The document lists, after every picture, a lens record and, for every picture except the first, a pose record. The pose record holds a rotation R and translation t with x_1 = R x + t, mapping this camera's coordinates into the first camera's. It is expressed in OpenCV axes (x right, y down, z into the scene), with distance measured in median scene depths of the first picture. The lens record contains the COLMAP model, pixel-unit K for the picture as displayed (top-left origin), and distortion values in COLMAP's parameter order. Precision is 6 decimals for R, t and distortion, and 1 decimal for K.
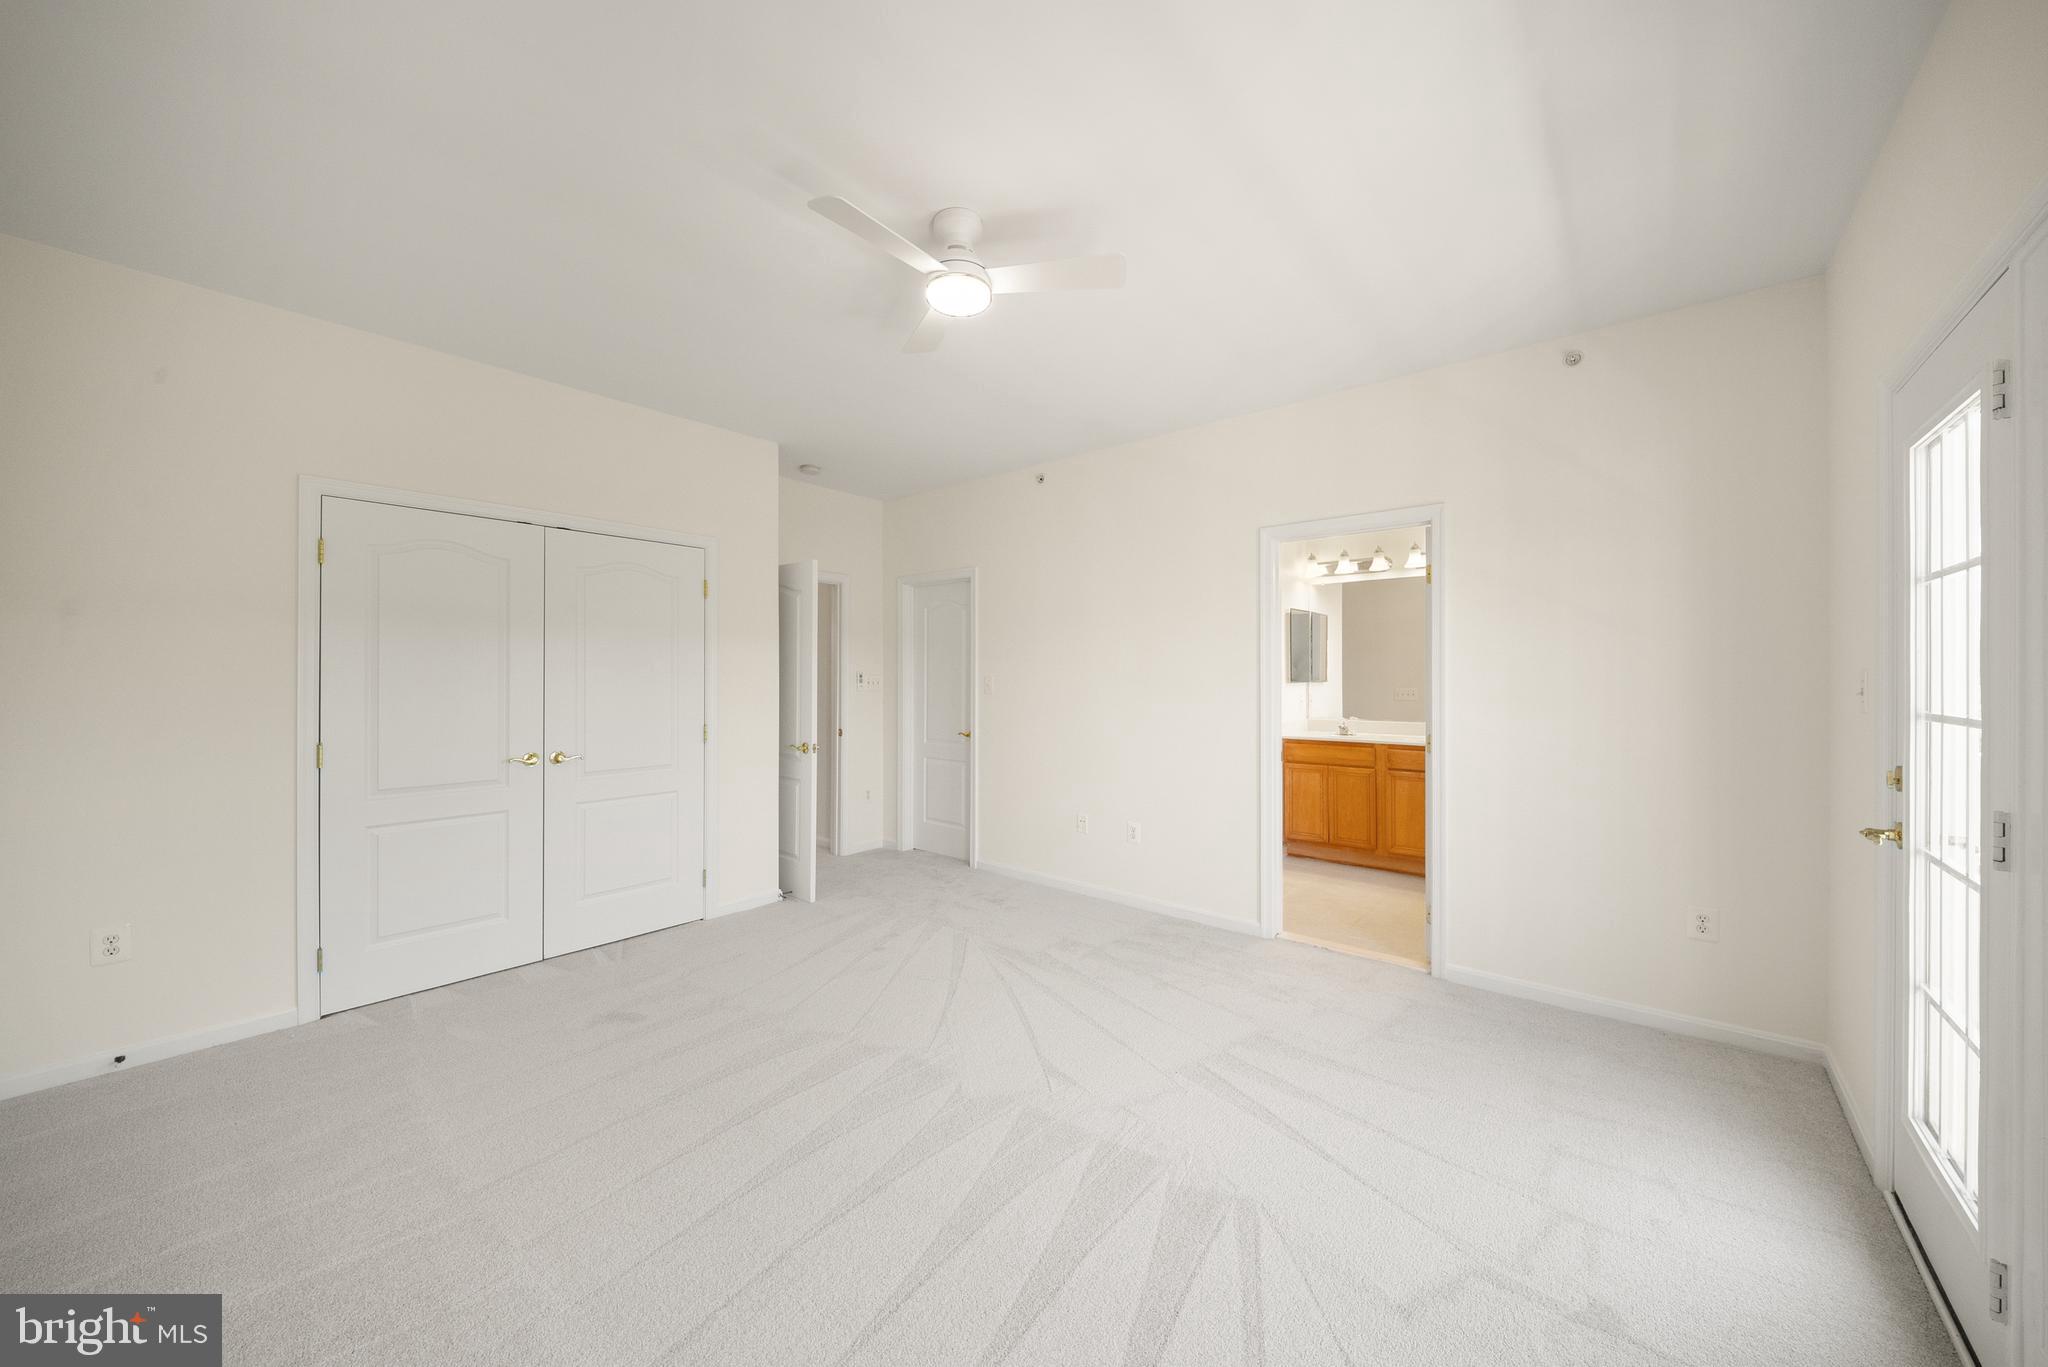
lens RADIAL K [[722.3, 0, 1028.4], [0, 722.3, 687.9], [0, 0, 1]] dist [0.002217, -0.000918]
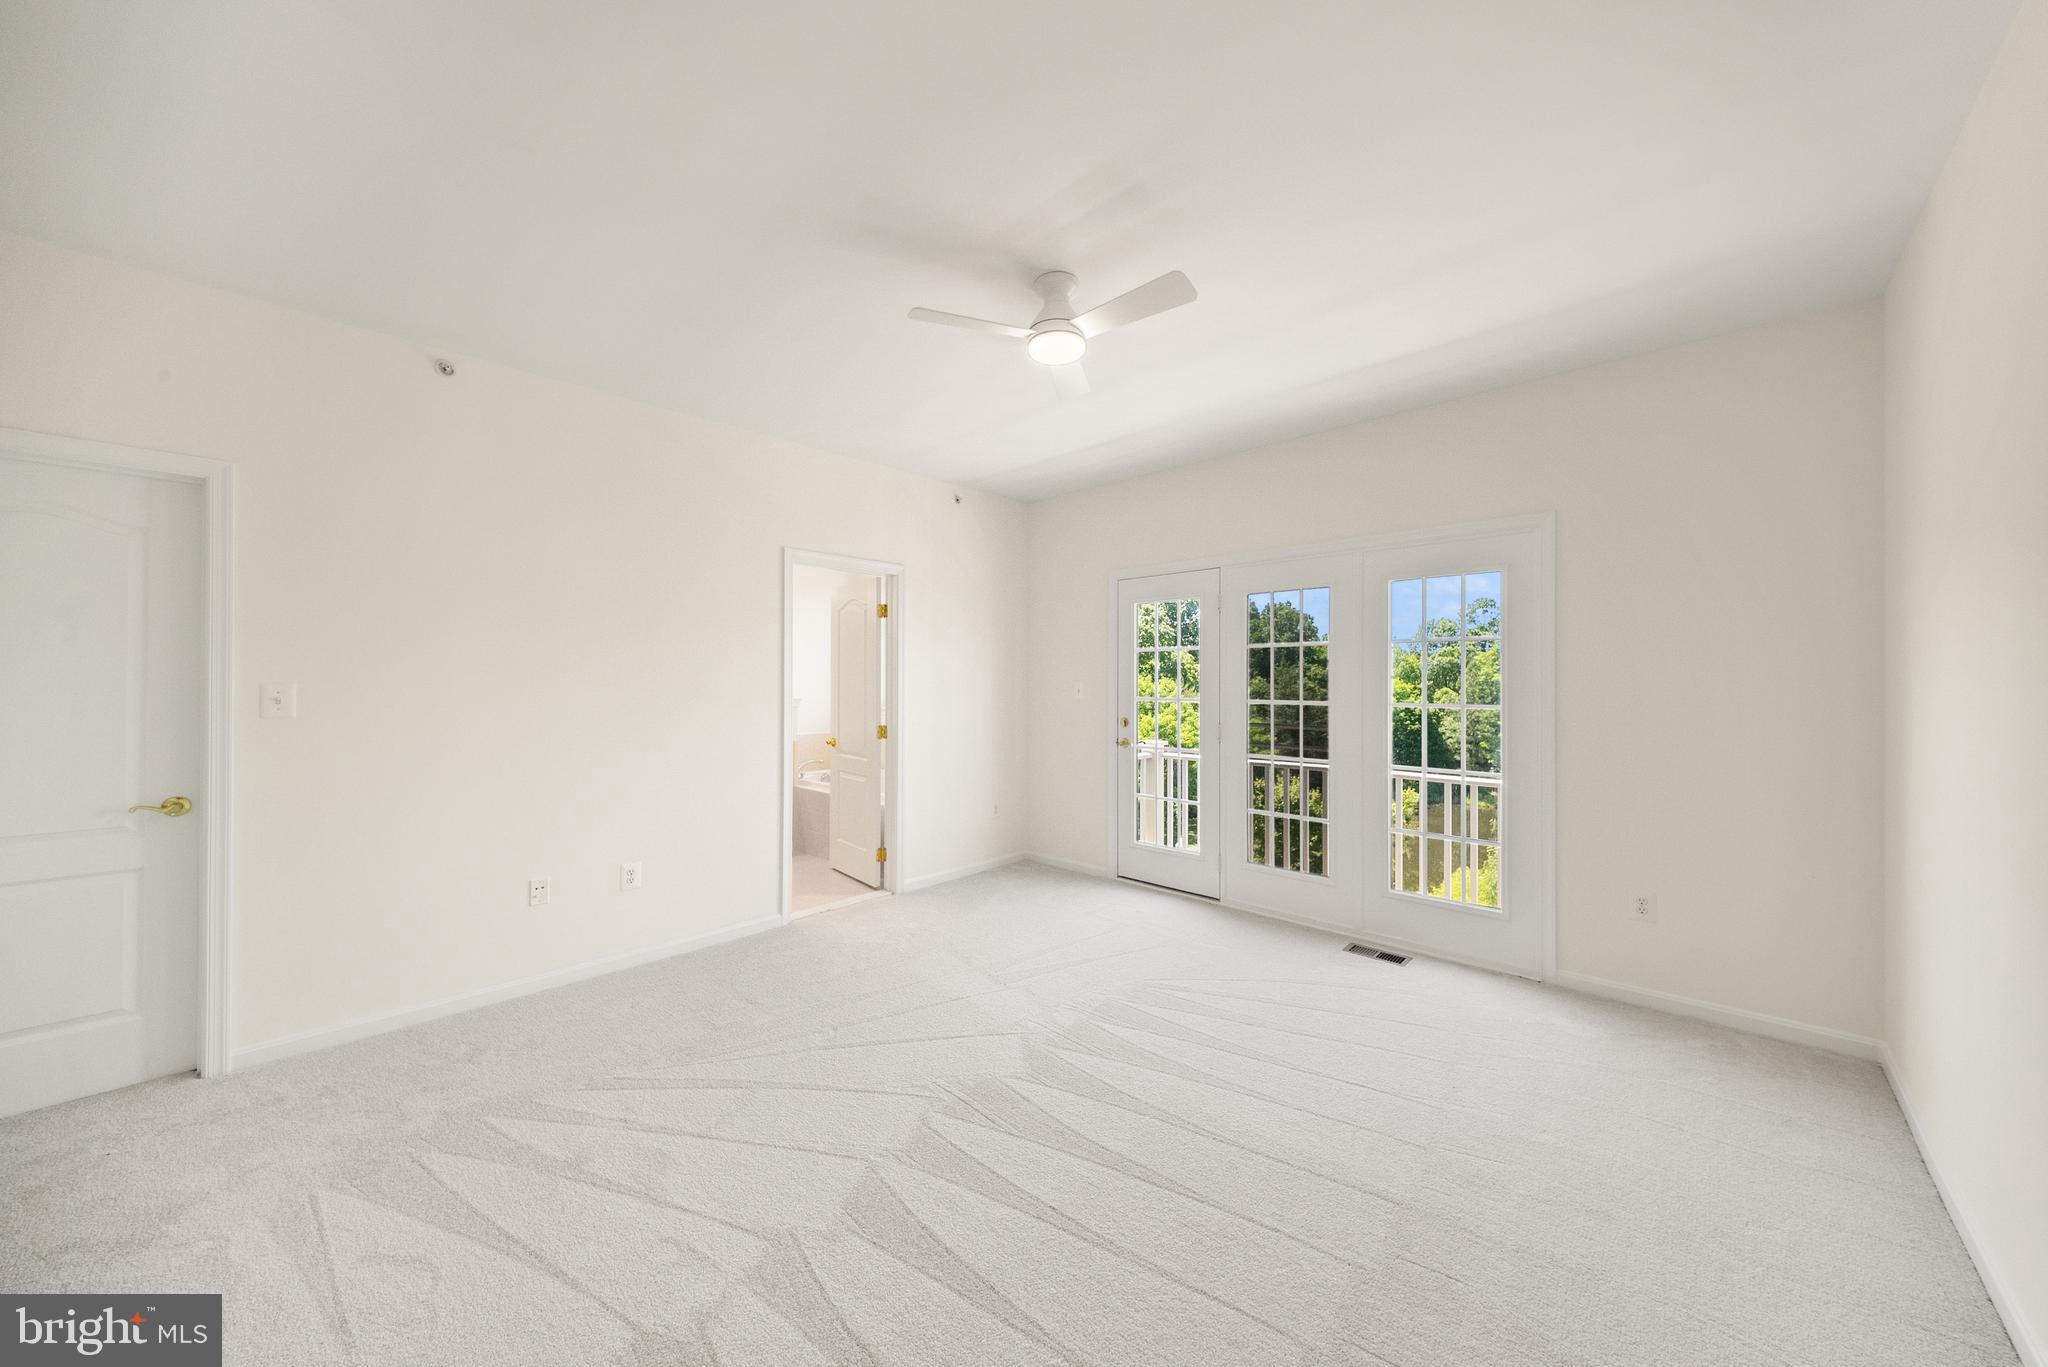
lens RADIAL K [[722.3, 0, 1015.6], [0, 722.3, 679.7], [0, 0, 1]] dist [0.002217, -0.000918]
pose [[0.046269, 0.005453, 0.998914, -0.741598], [0.014990, 0.999869, -0.006152, -0.009676], [-0.998817, 0.015258, 0.046181, 0.606977]]
